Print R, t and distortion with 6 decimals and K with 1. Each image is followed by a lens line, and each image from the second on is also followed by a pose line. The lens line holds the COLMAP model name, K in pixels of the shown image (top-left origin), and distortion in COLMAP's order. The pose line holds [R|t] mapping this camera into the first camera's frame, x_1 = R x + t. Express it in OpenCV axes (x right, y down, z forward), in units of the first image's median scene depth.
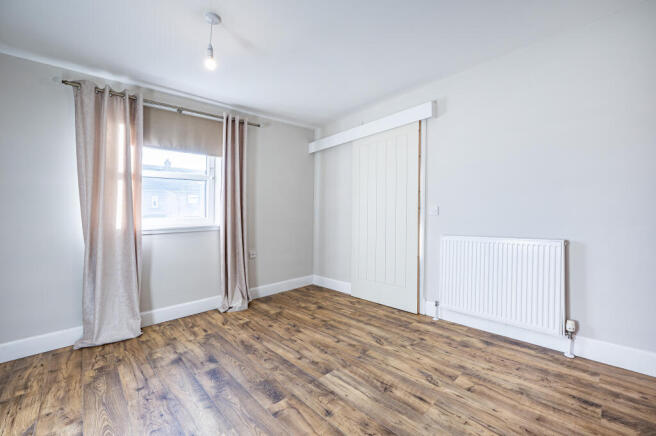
lens RADIAL K [[266.9, 0, 329.2], [0, 266.9, 195.7], [0, 0, 1]] dist [0.001160, 0.000046]
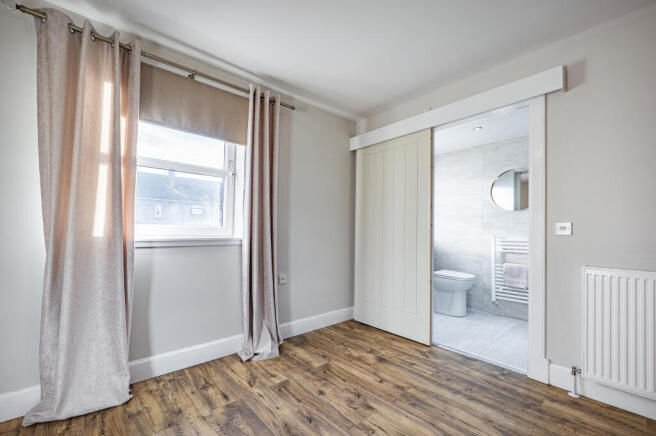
lens RADIAL K [[275.7, 0, 326.6], [0, 275.7, 218.4], [0, 0, 1]] dist [0.002711, 0.000062]
pose [[0.998940, 0.037877, -0.026149, -0.200481], [-0.037173, 0.998947, 0.026876, 0.034791], [0.027140, -0.025875, 0.999297, 0.316315]]
